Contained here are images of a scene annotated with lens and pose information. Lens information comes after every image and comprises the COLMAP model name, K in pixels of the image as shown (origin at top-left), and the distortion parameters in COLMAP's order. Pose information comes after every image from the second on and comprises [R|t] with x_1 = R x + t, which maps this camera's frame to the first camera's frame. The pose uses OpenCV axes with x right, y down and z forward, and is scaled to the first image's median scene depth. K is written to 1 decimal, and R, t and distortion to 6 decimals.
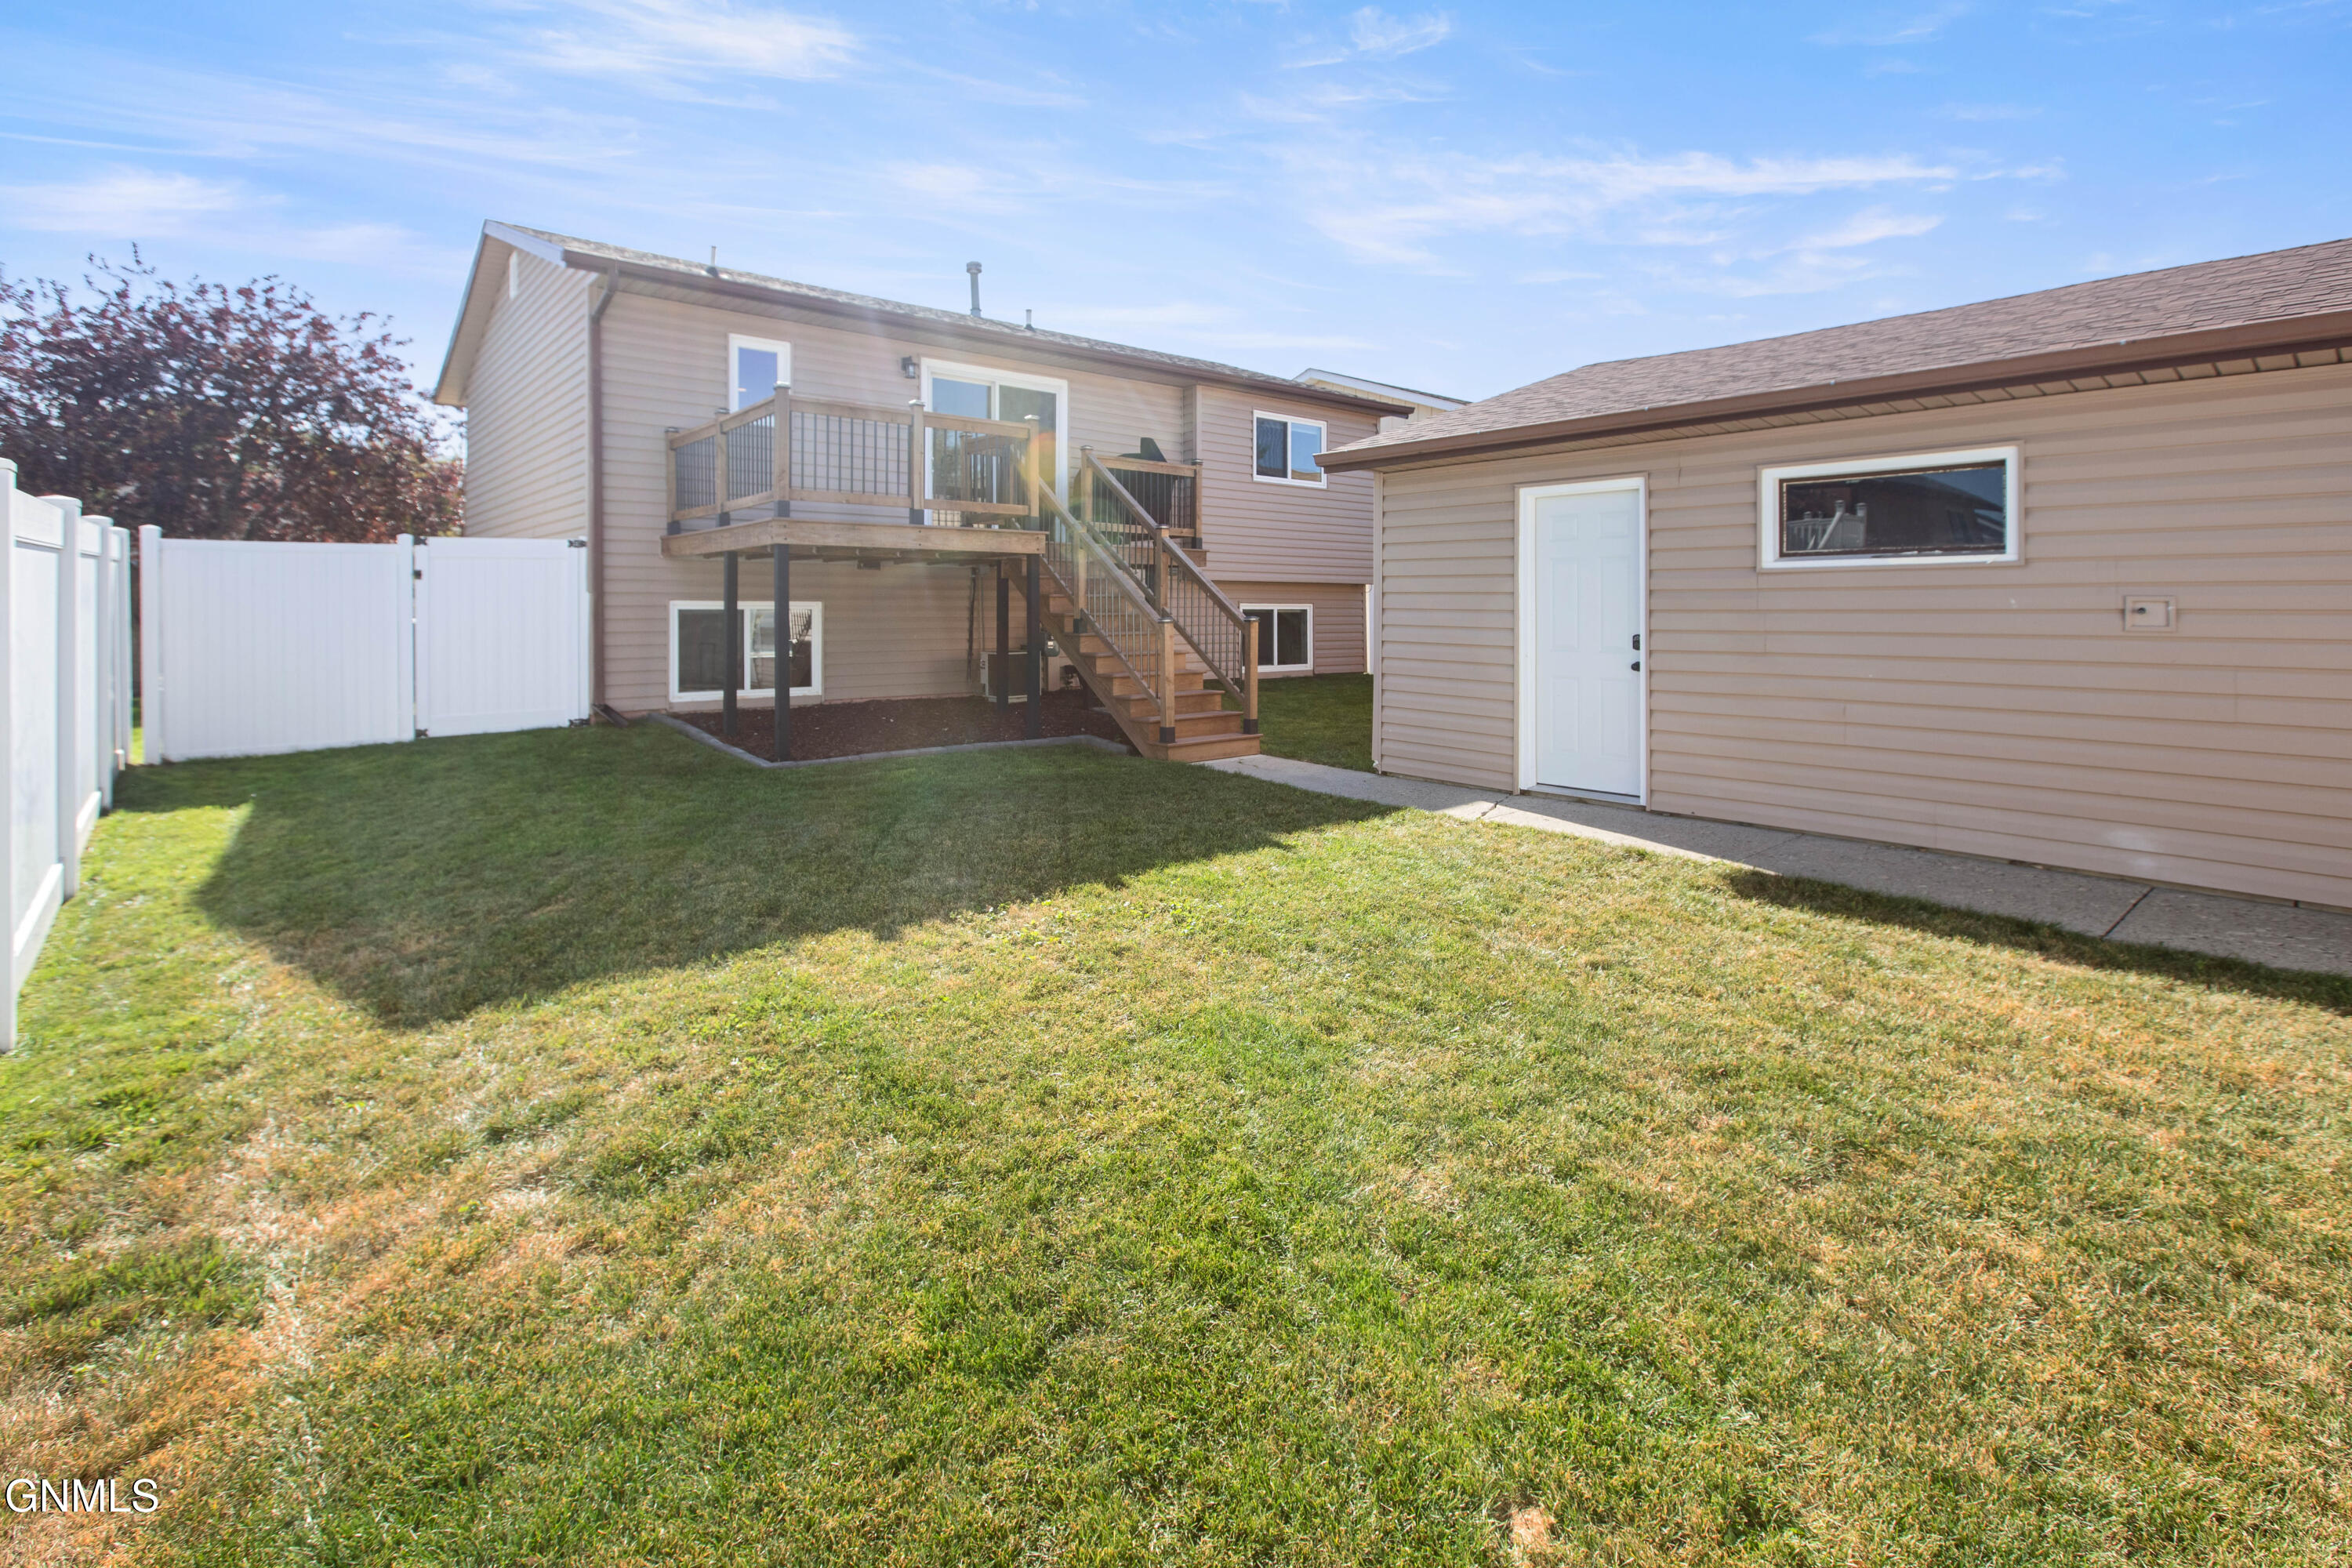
lens RADIAL K [[1111.2, 0, 1226.2], [0, 1111.2, 614.0], [0, 0, 1]] dist [0.009515, 0.000786]
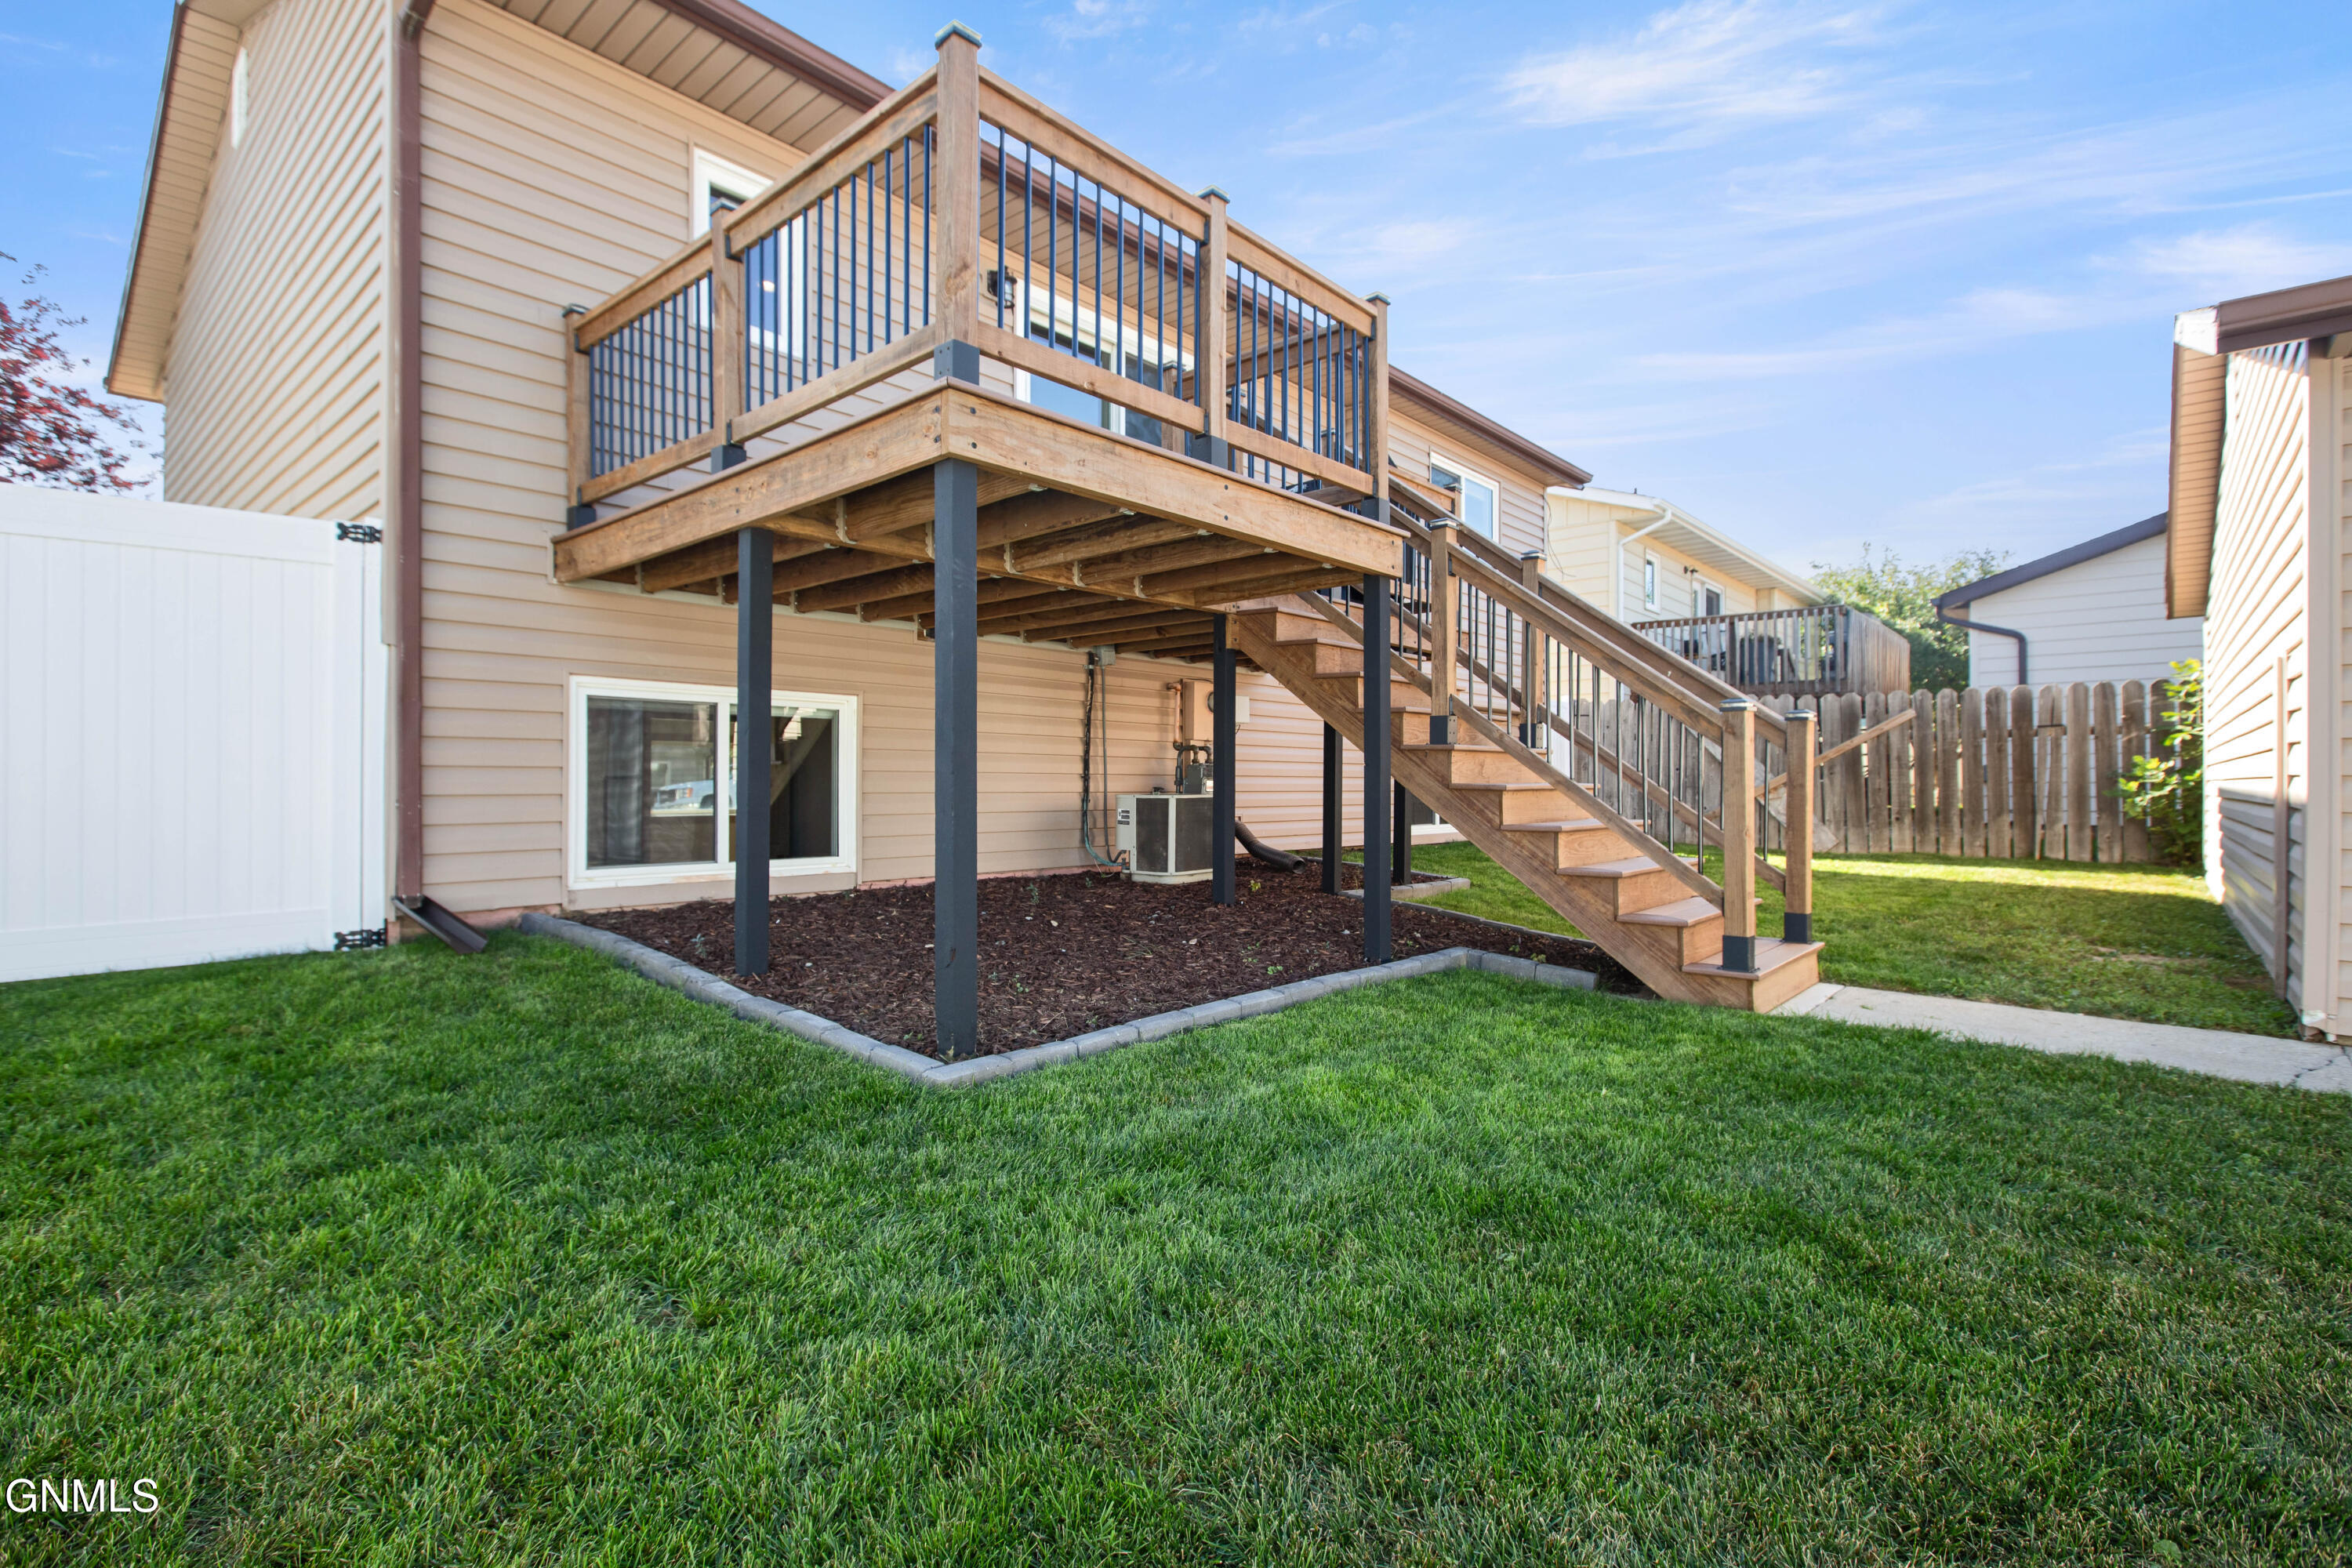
lens RADIAL K [[1090.7, 0, 1176.0], [0, 1090.7, 784.0], [0, 0, 1]] dist [-0.015267, 0.000781]
pose [[0.992221, 0.003431, 0.124444, -0.309589], [-0.002546, 0.999970, -0.007272, 0.038221], [-0.124465, 0.006899, 0.992200, 0.528222]]
